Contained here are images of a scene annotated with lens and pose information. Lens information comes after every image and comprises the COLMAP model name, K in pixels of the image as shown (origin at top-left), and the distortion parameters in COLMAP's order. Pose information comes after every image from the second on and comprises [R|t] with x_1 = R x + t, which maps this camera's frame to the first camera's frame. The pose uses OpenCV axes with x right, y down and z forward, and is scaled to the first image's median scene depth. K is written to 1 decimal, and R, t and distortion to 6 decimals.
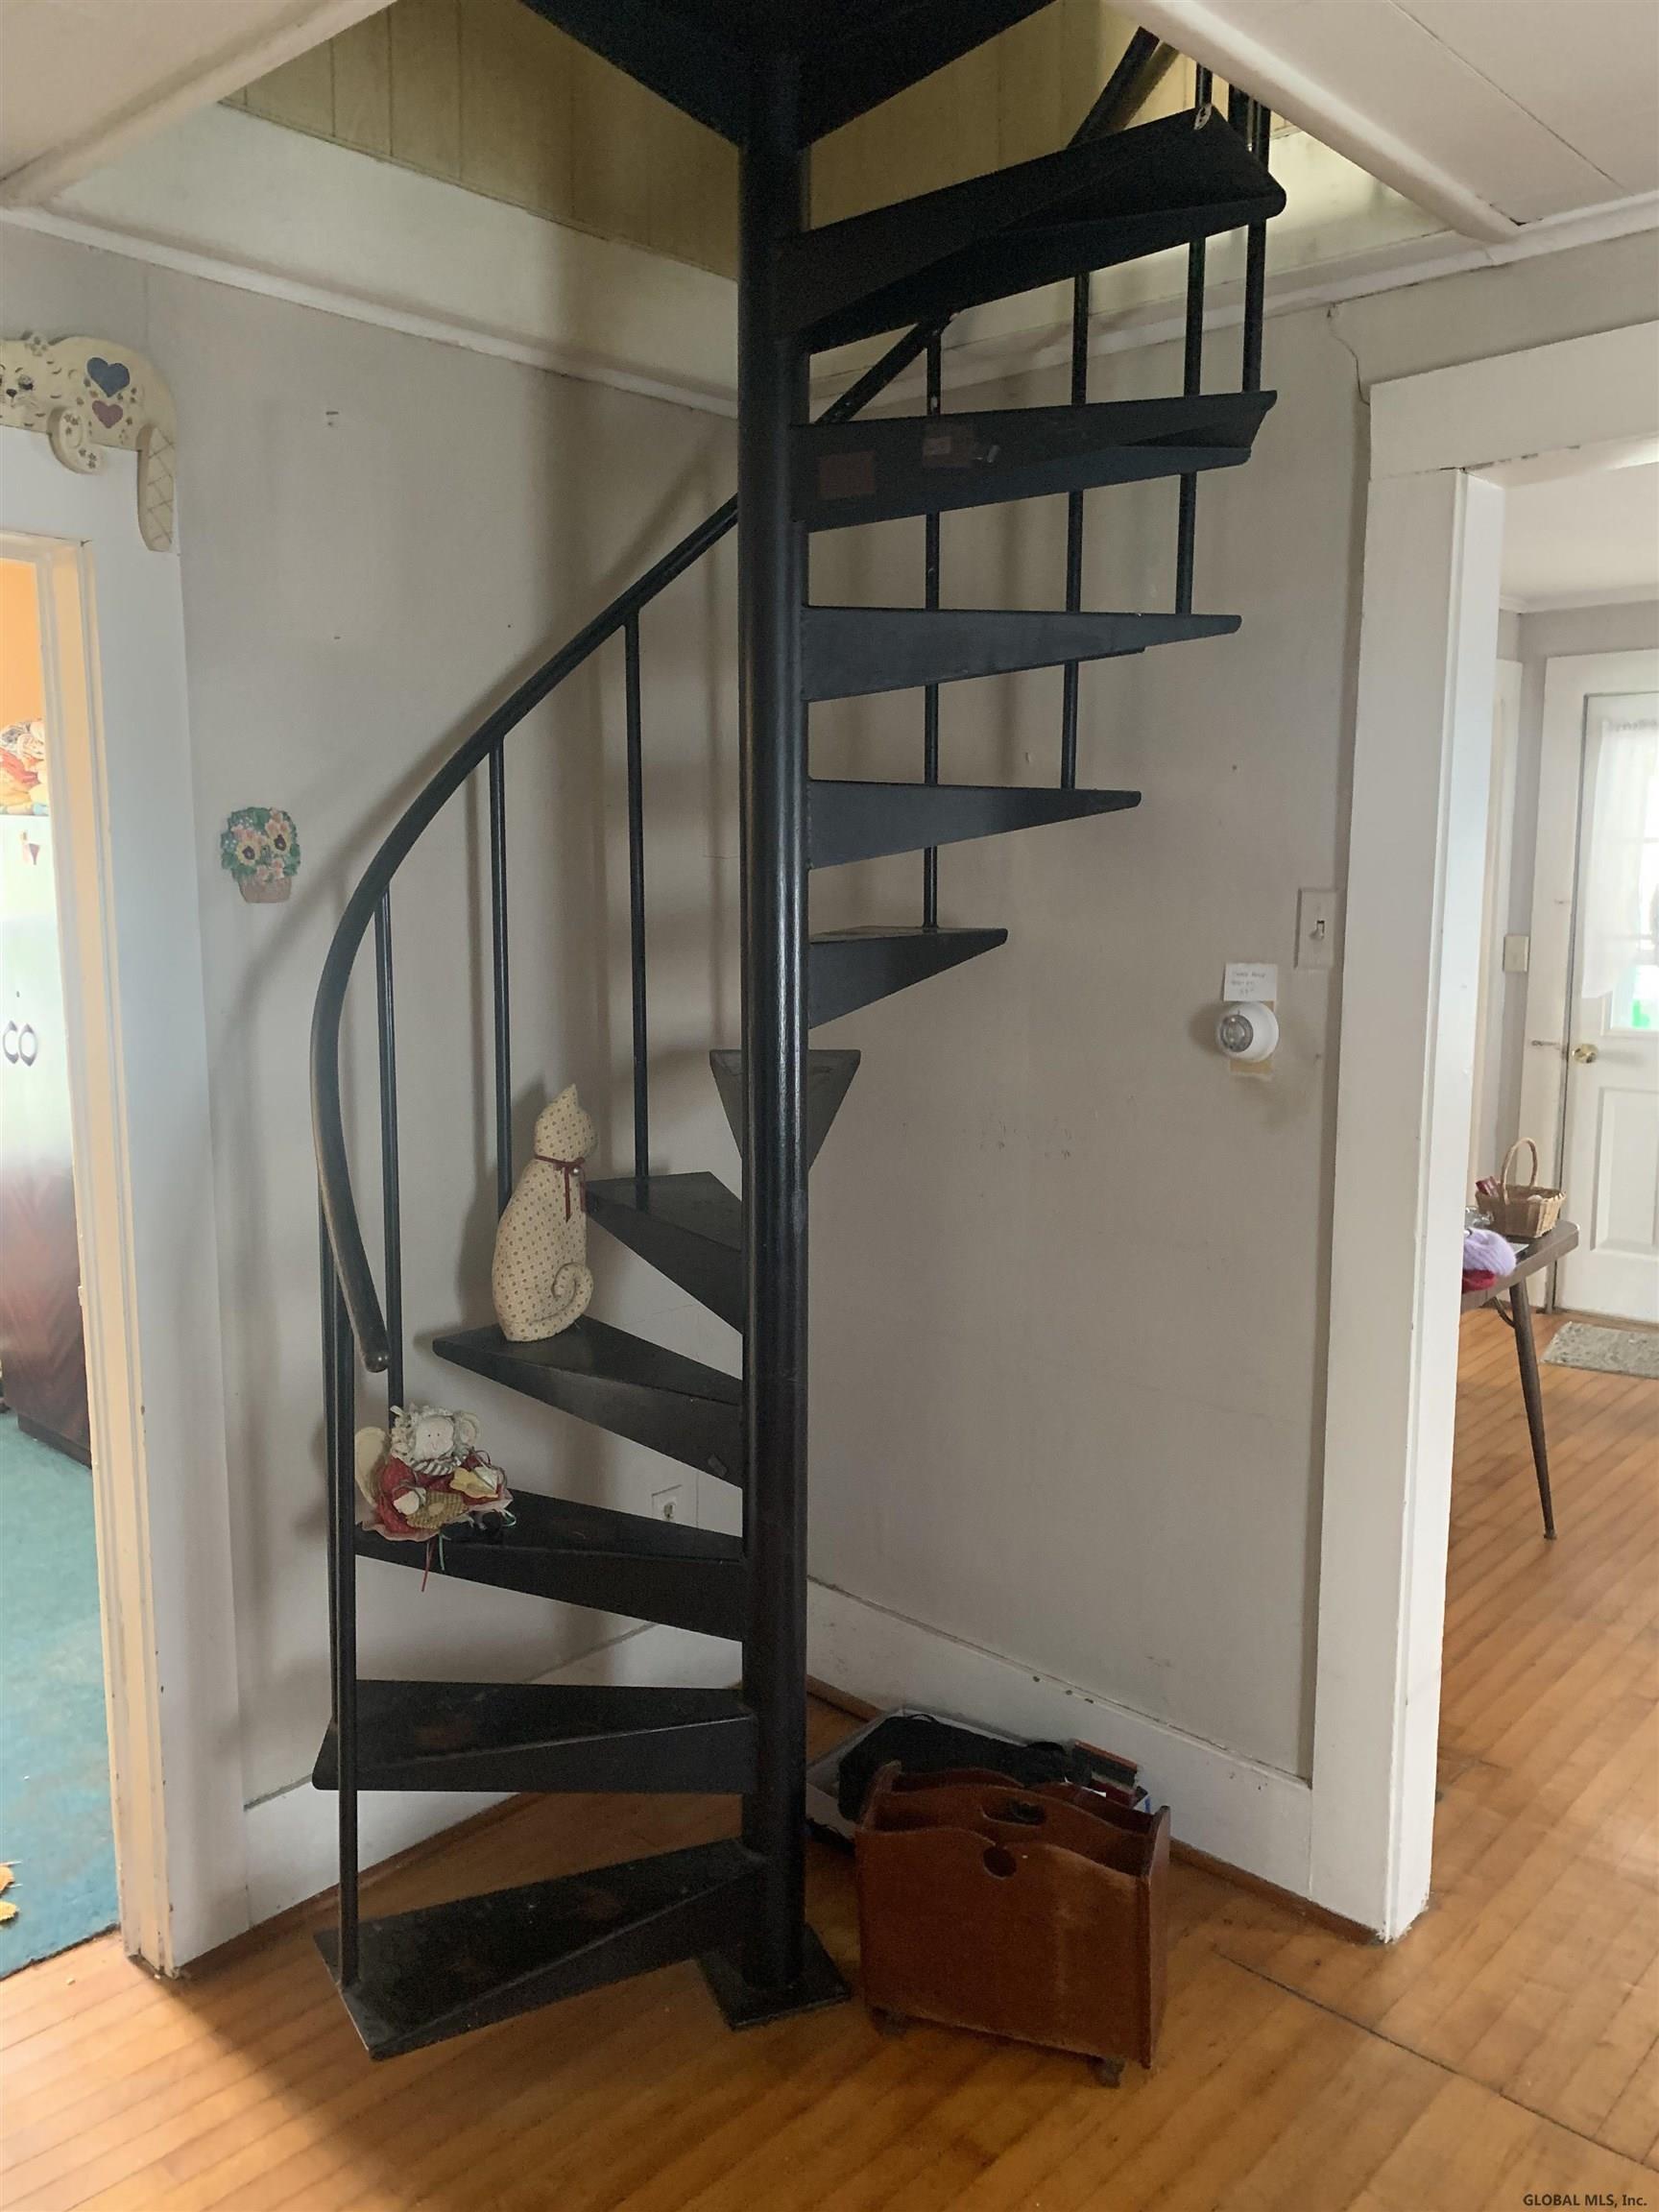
lens RADIAL K [[1708.0, 0, 842.6], [0, 1708.0, 1110.9], [0, 0, 1]] dist [0.030593, -0.028711]
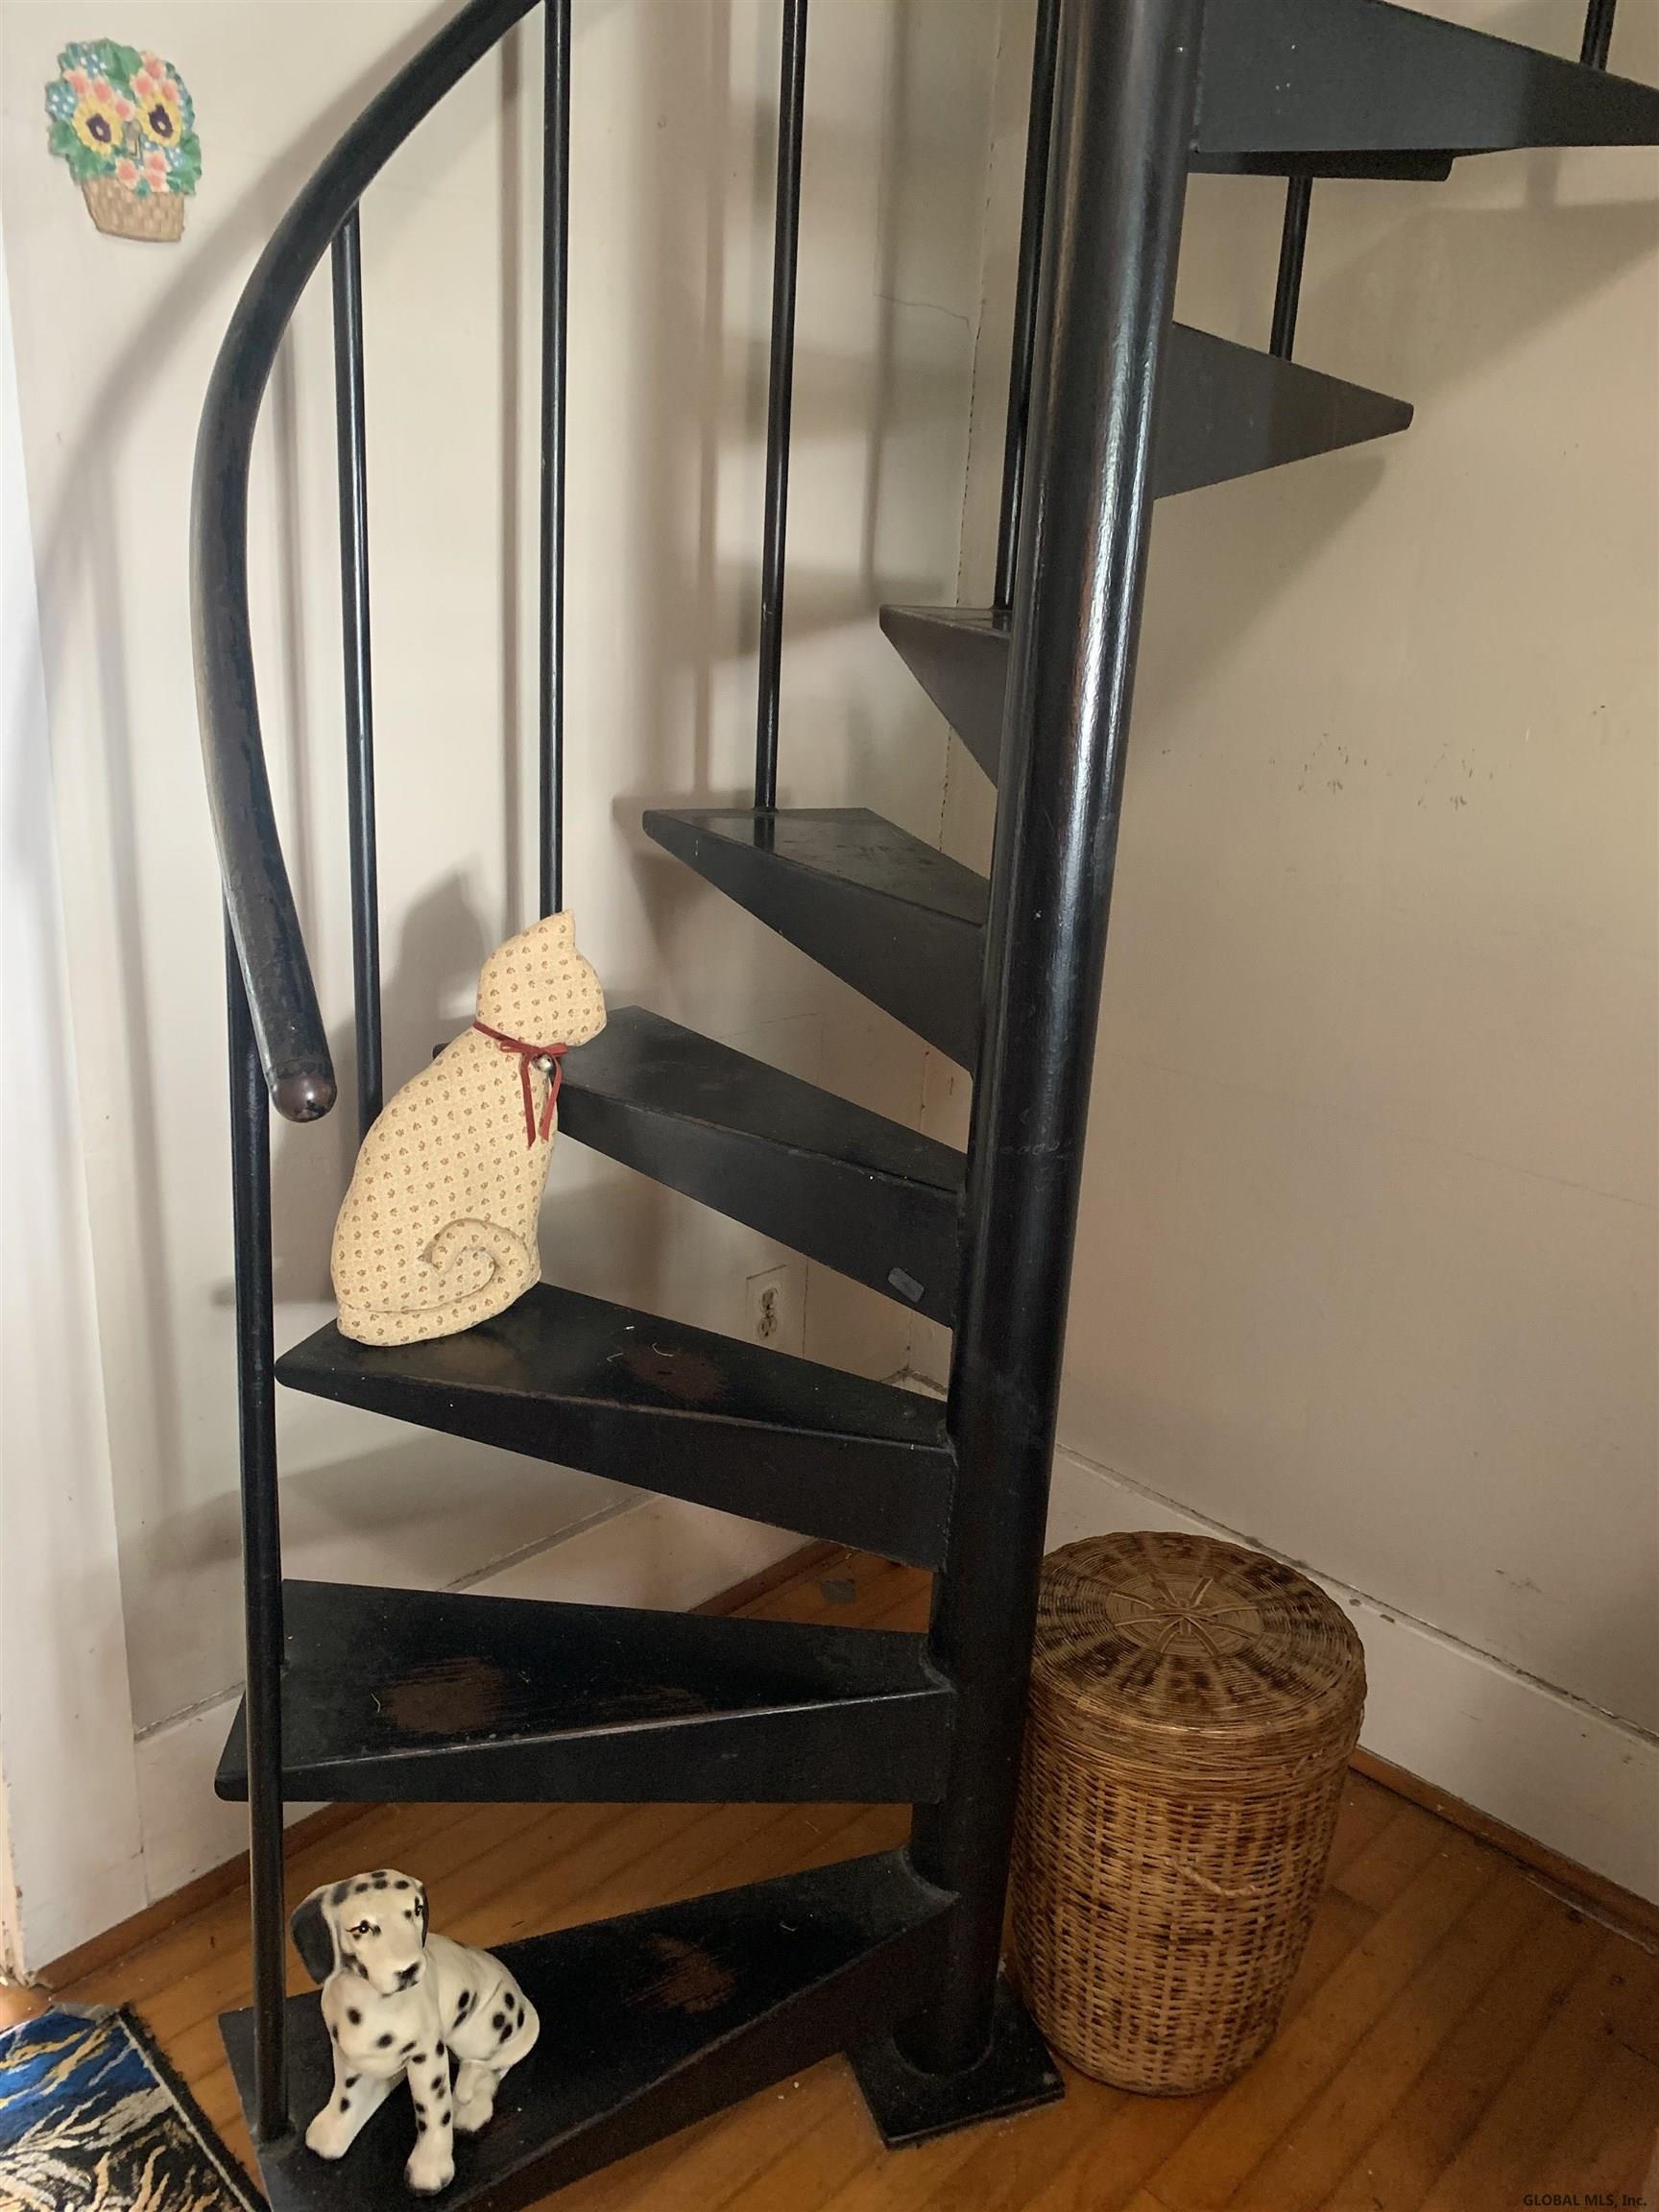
lens RADIAL K [[1708.0, 0, 828.1], [0, 1708.0, 1122.6], [0, 0, 1]] dist [0.030593, -0.028711]
pose [[0.998316, 0.056928, 0.011117, -0.107326], [-0.058003, 0.979469, 0.193069, 0.036569], [0.000102, -0.193389, 0.981122, 0.411550]]
